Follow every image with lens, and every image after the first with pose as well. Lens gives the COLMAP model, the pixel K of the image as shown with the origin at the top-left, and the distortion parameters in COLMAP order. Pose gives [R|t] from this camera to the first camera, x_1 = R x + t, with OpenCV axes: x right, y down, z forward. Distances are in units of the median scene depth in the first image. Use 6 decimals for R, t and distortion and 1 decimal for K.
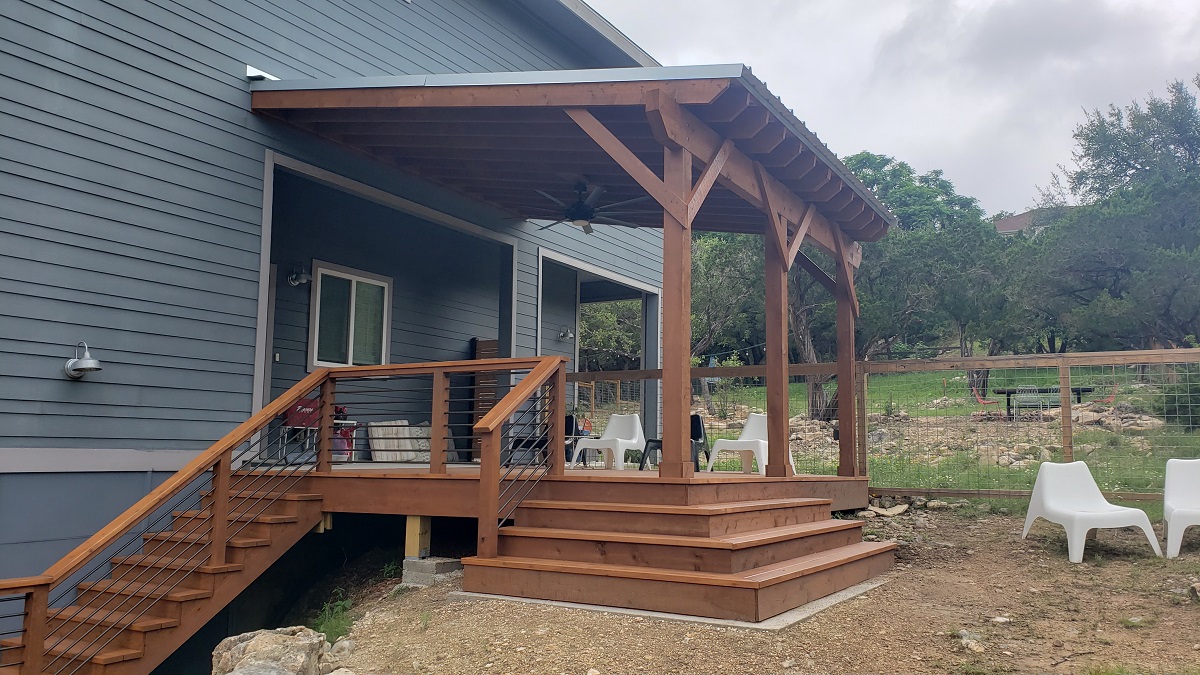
lens RADIAL K [[911.4, 0, 624.9], [0, 911.4, 332.5], [0, 0, 1]] dist [0.000394, 0.010200]
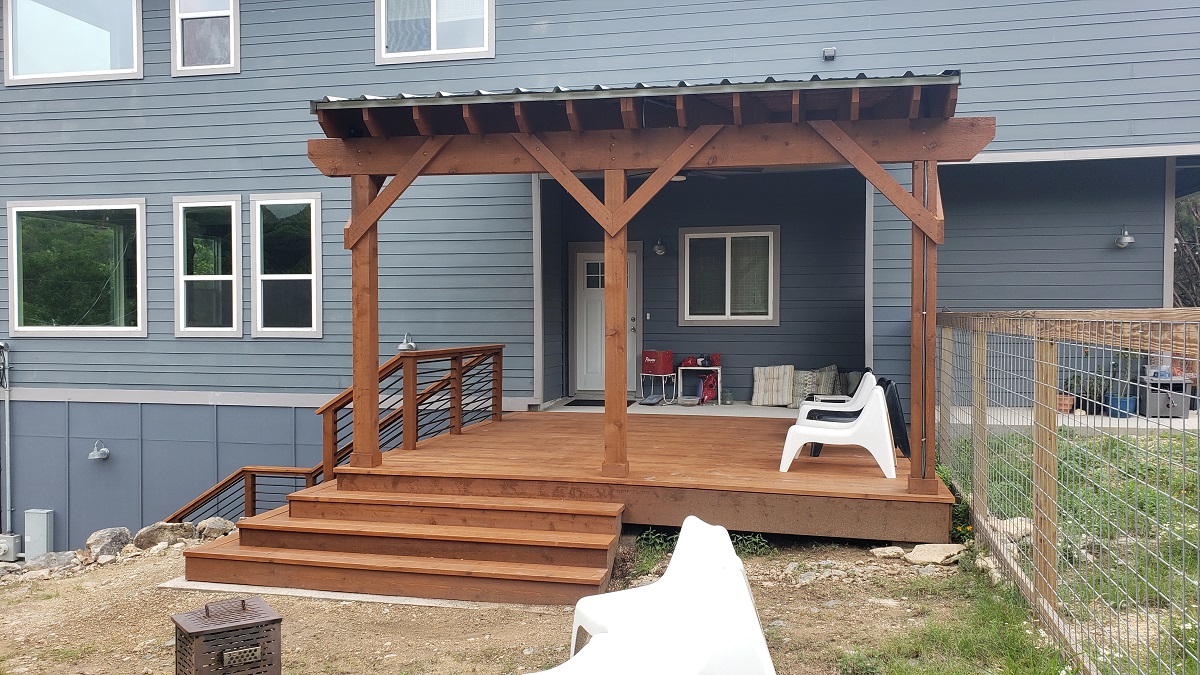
lens RADIAL K [[911.4, 0, 600.7], [0, 911.4, 337.6], [0, 0, 1]] dist [0.000394, 0.010200]
pose [[0.295417, 0.002410, -0.955365, 0.726200], [0.128277, 0.990842, 0.042165, -0.004064], [0.946717, -0.135008, 0.292402, 0.544521]]
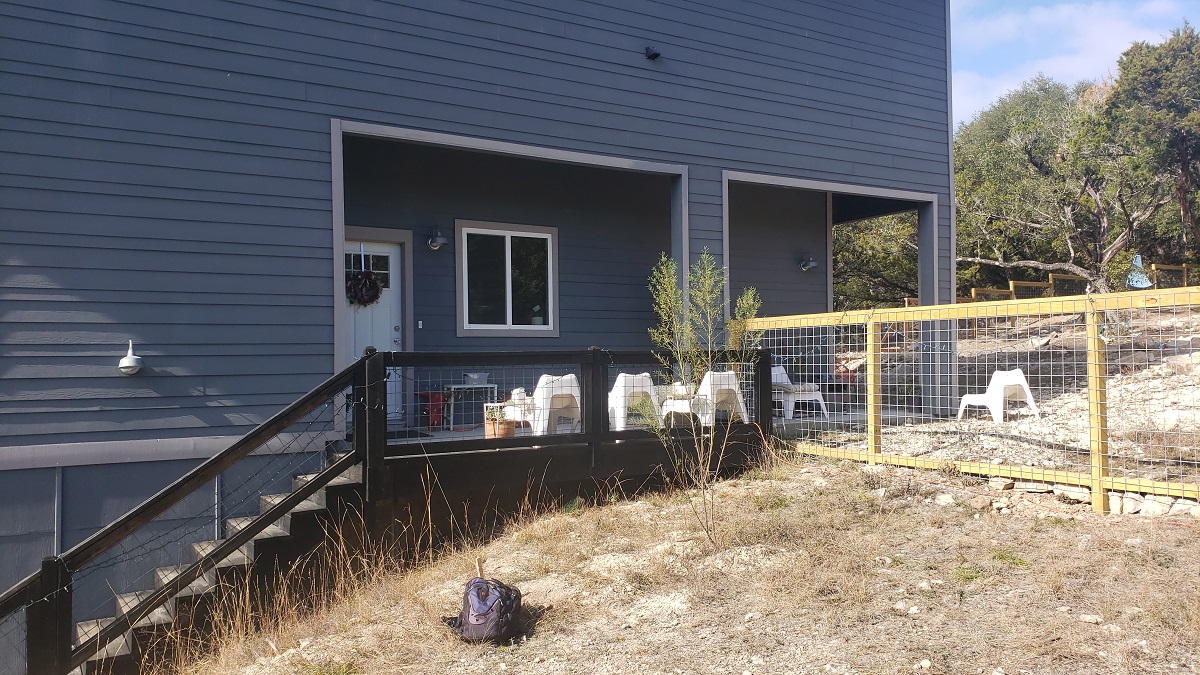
lens RADIAL K [[854.7, 0, 597.4], [0, 854.7, 339.7], [0, 0, 1]] dist [0.008793, 0.000191]
pose [[0.860466, -0.035813, -0.508248, 0.244799], [0.090659, 0.992370, 0.083560, -0.016091], [0.501377, -0.117978, 0.857148, 0.277155]]
